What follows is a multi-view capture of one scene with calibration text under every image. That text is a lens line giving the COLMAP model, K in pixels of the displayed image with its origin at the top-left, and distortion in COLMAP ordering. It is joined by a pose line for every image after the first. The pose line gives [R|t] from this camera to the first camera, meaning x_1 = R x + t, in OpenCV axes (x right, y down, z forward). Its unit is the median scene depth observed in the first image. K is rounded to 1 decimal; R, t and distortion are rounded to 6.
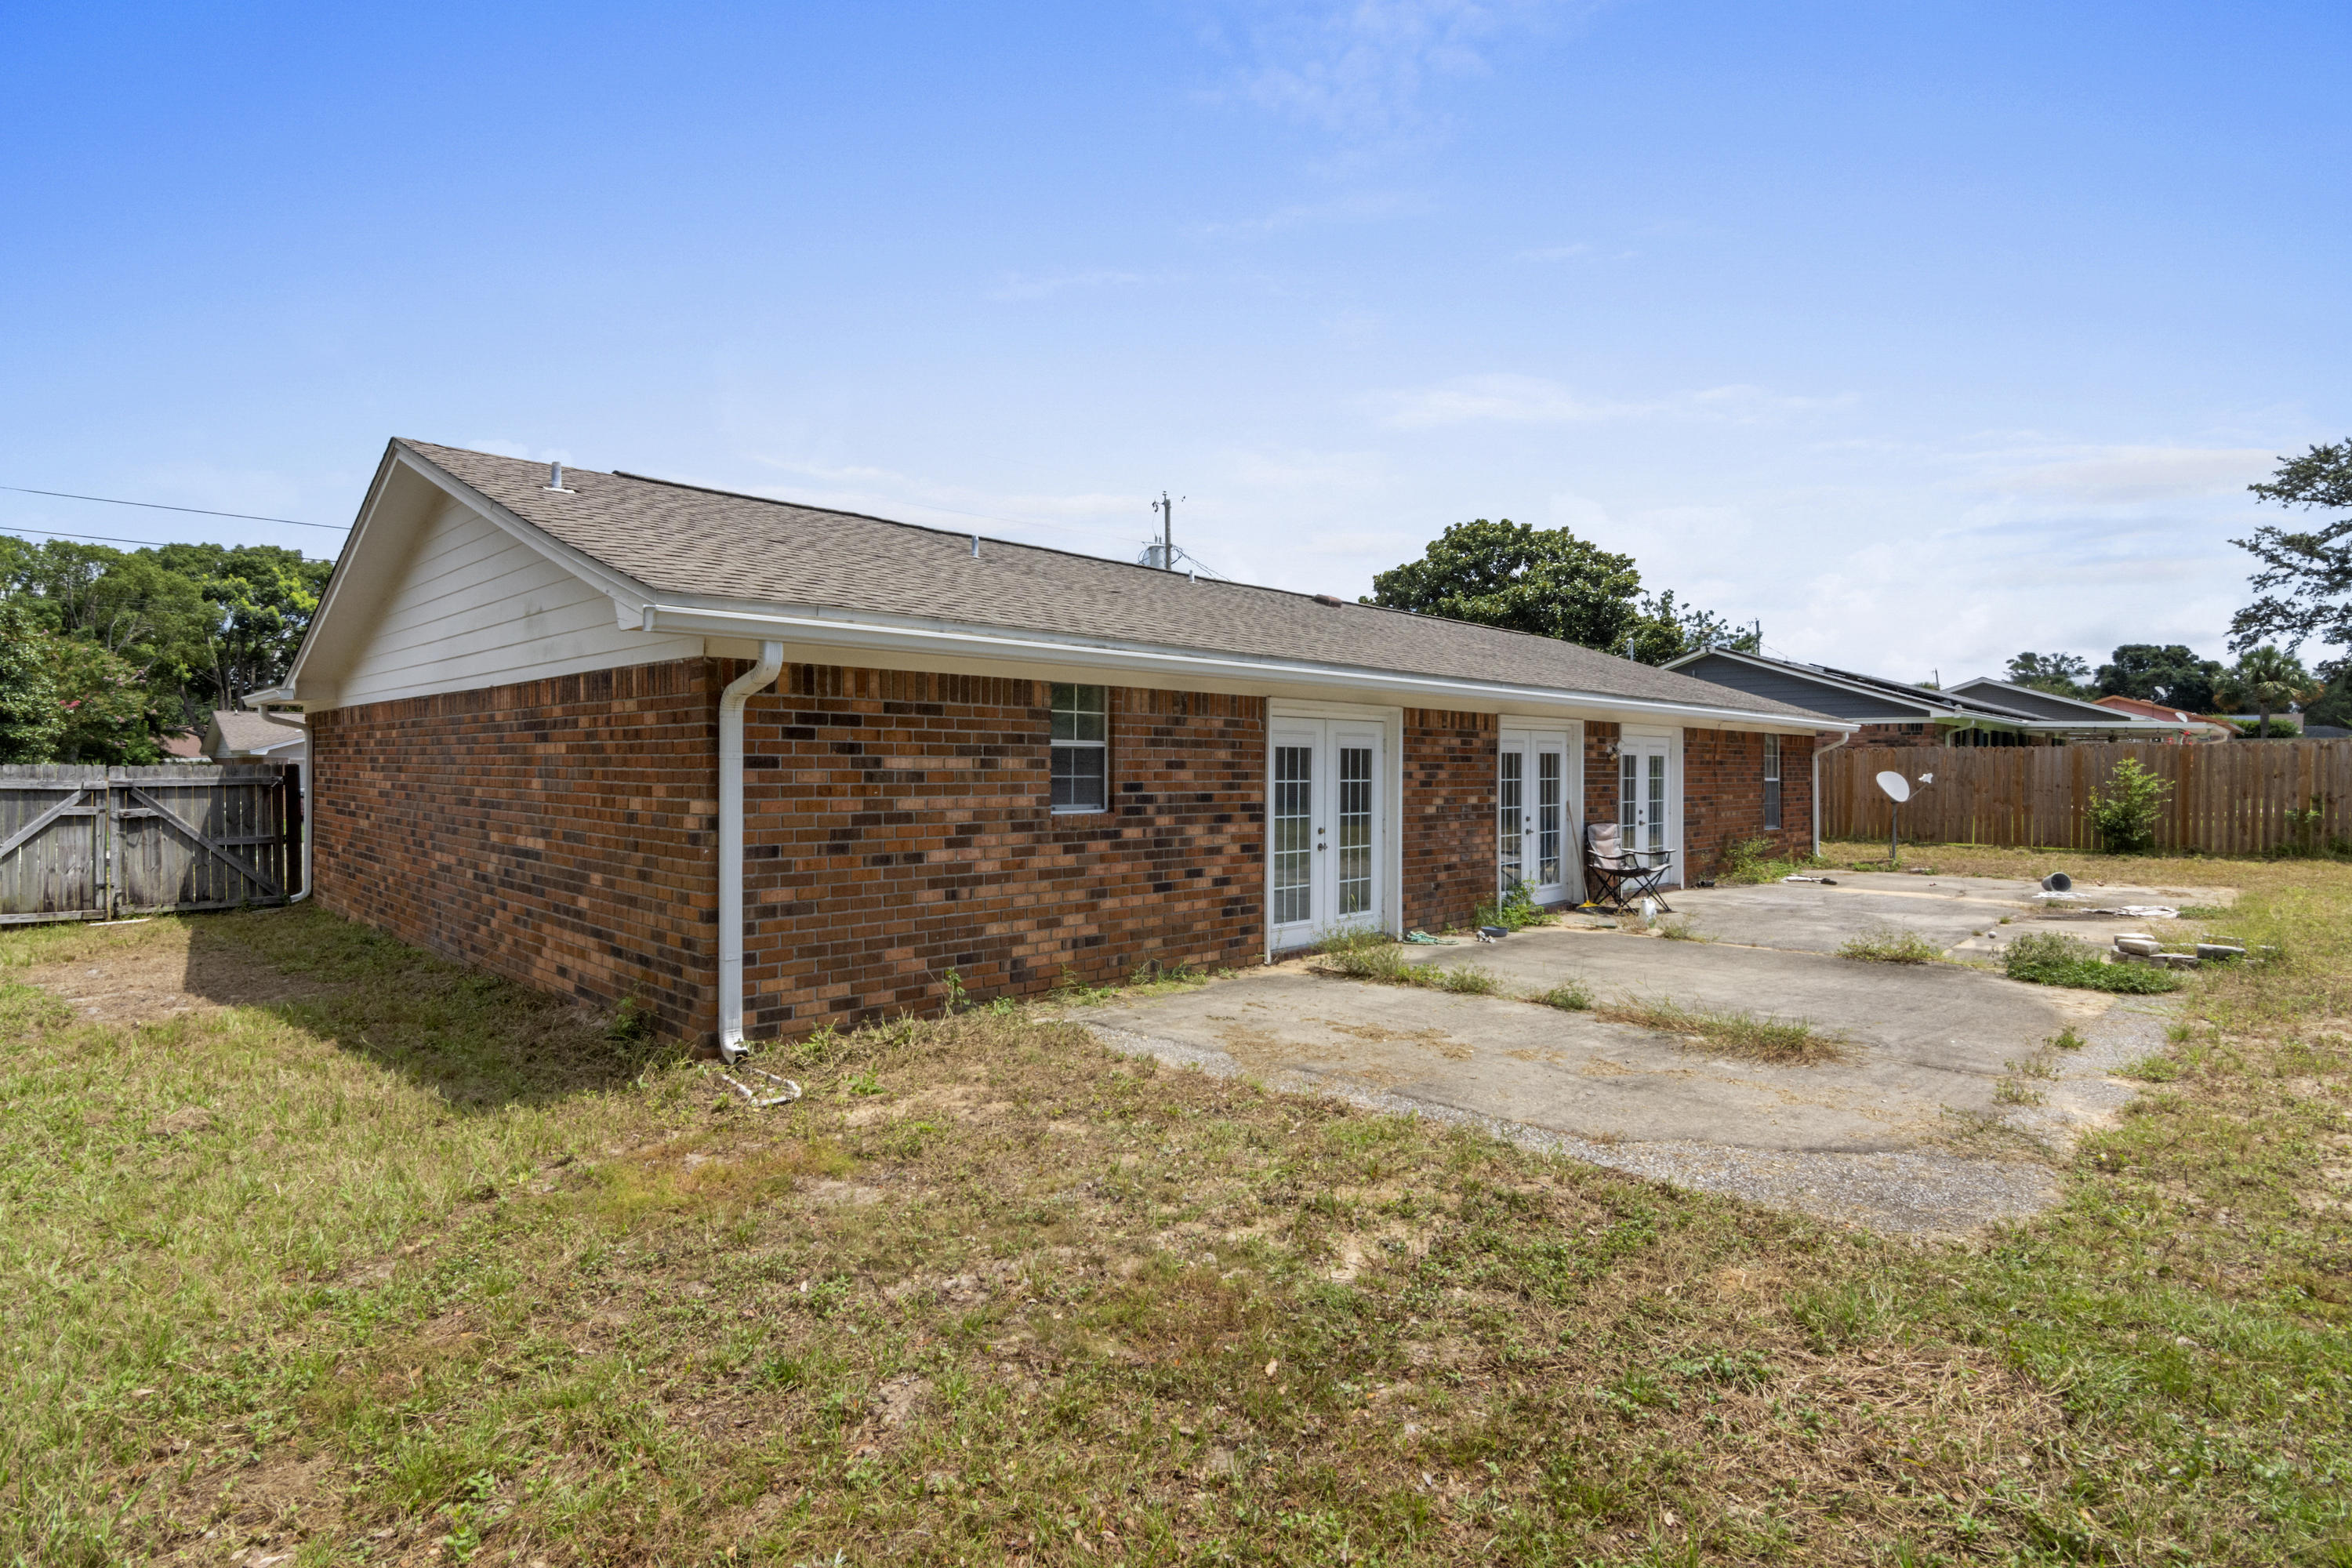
lens RADIAL K [[1140.4, 0, 1172.3], [0, 1140.4, 778.6], [0, 0, 1]] dist [-0.000081, 0.001345]
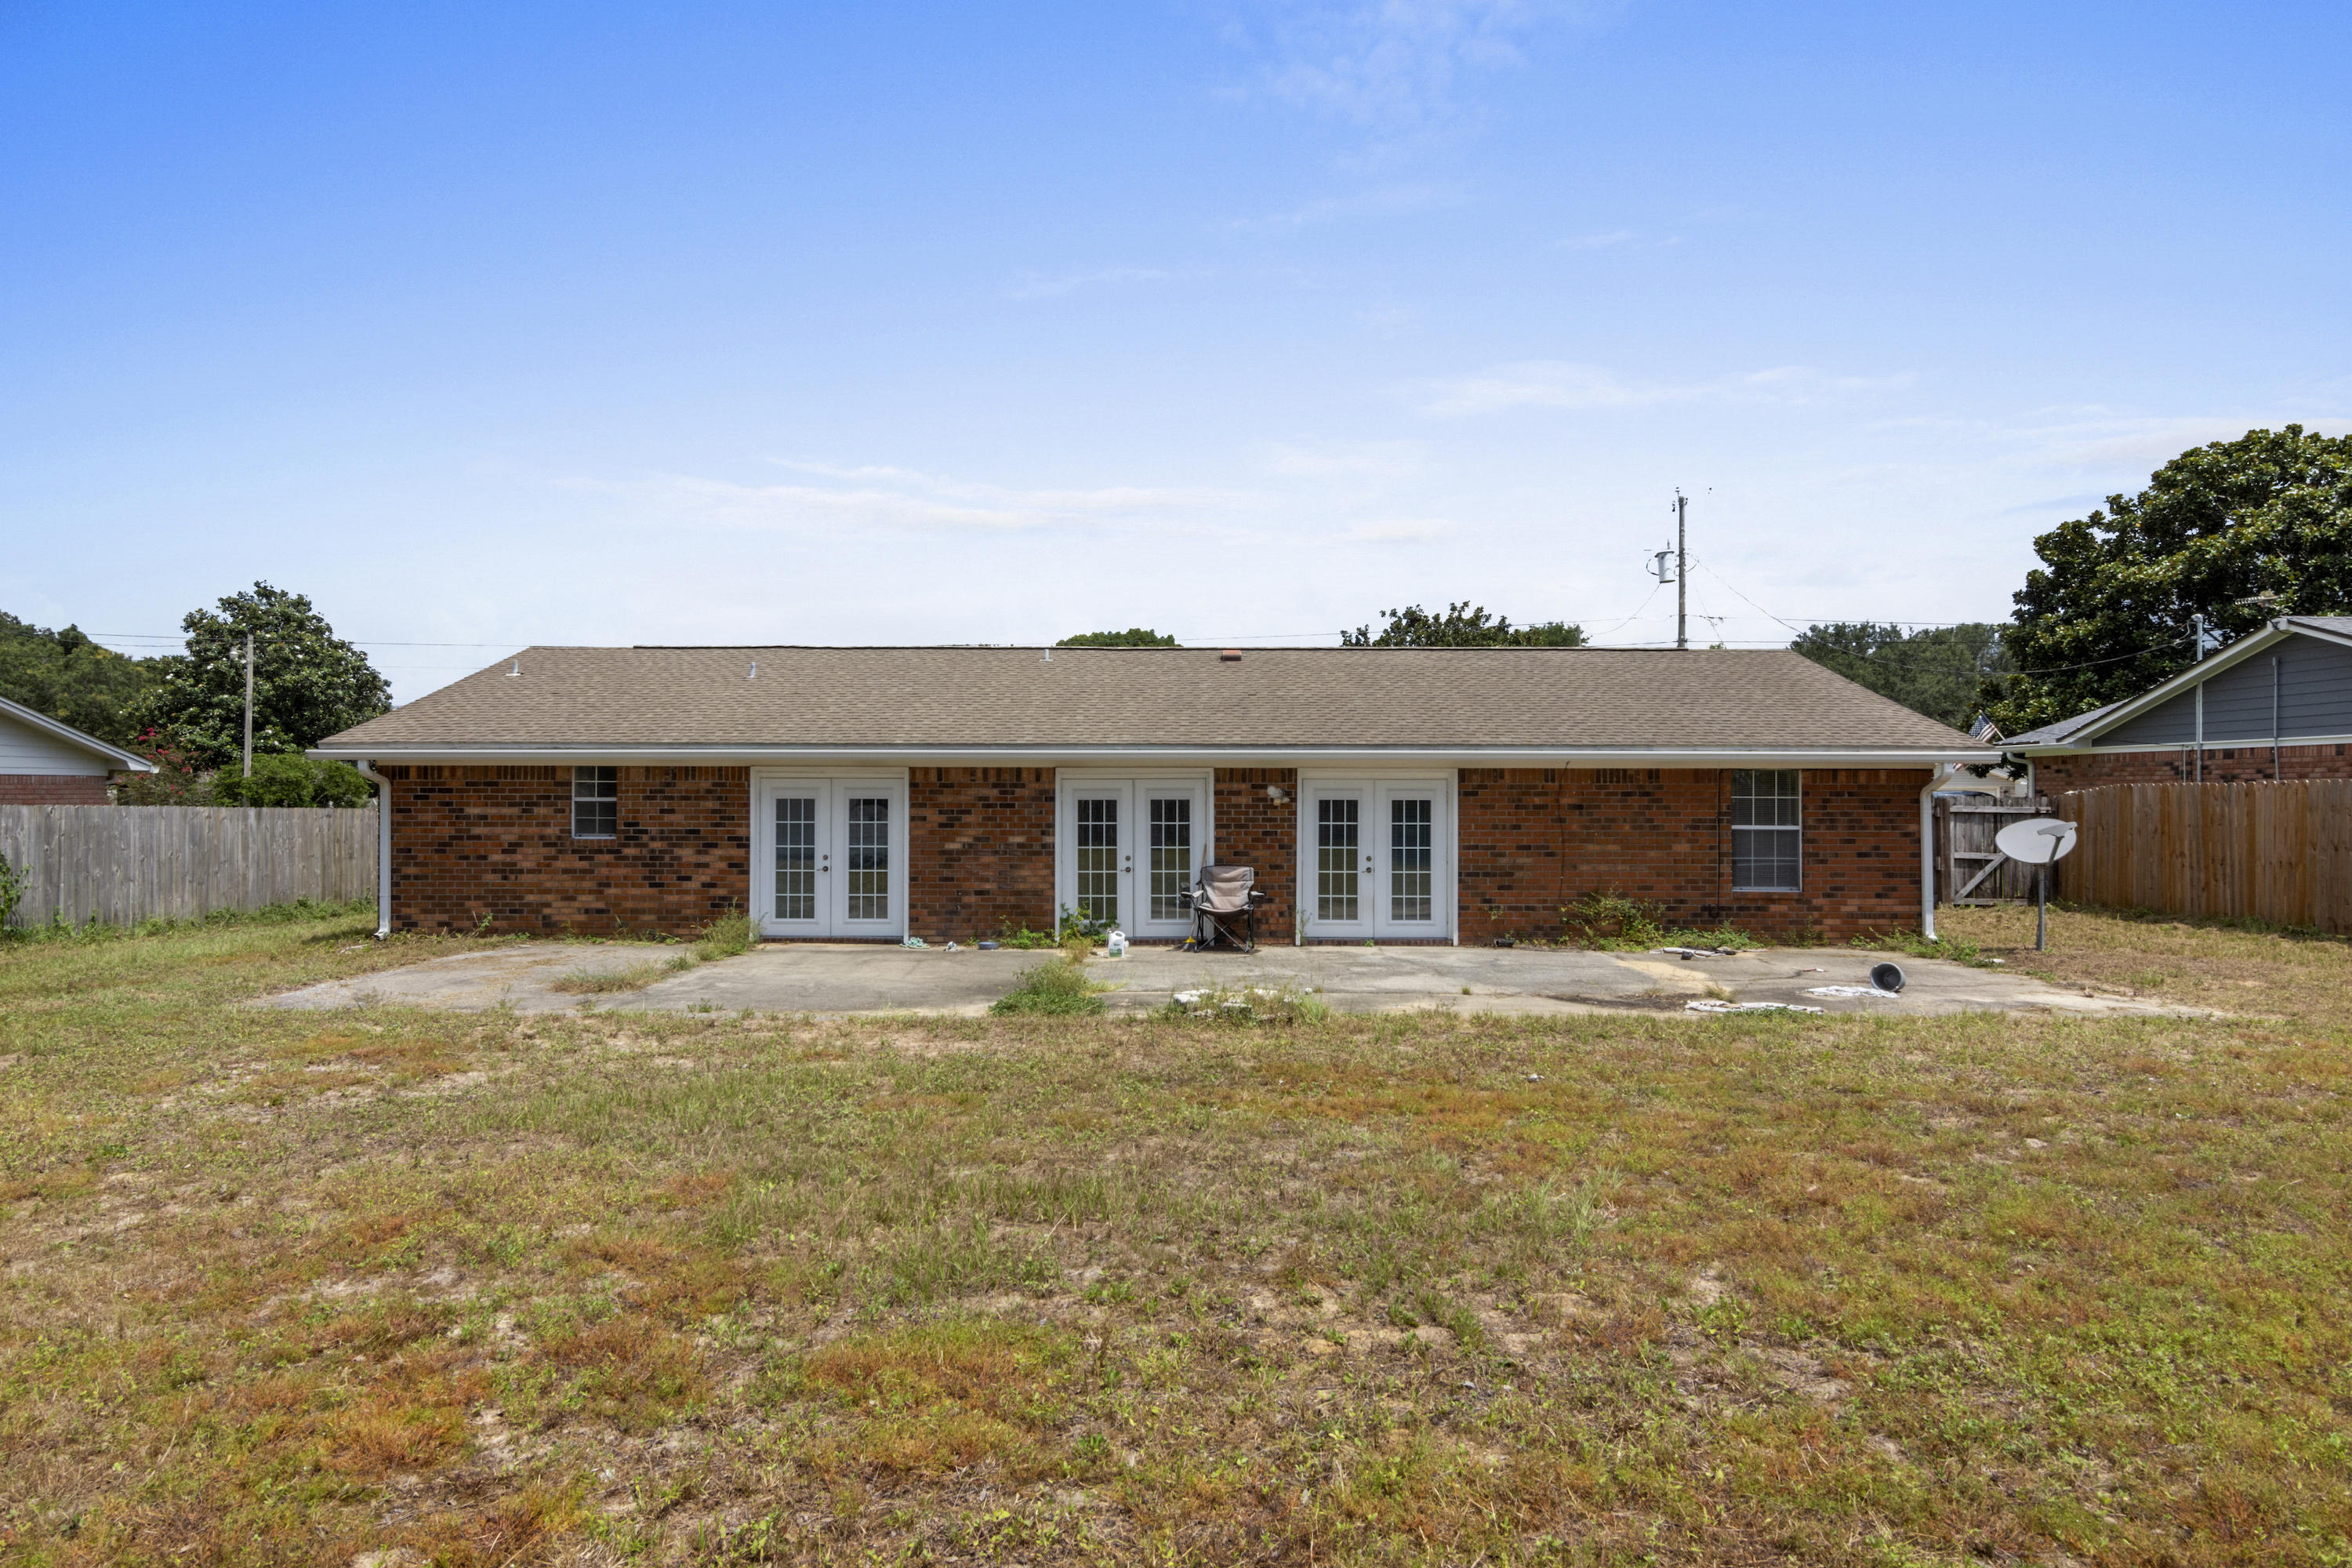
lens RADIAL K [[1292.9, 0, 1176.3], [0, 1292.9, 789.3], [0, 0, 1]] dist [-0.000893, -0.000296]
pose [[0.710073, -0.000579, -0.704128, 1.954501], [-0.006468, 0.999952, -0.007344, -0.036848], [0.704098, 0.009769, 0.710035, 0.204830]]
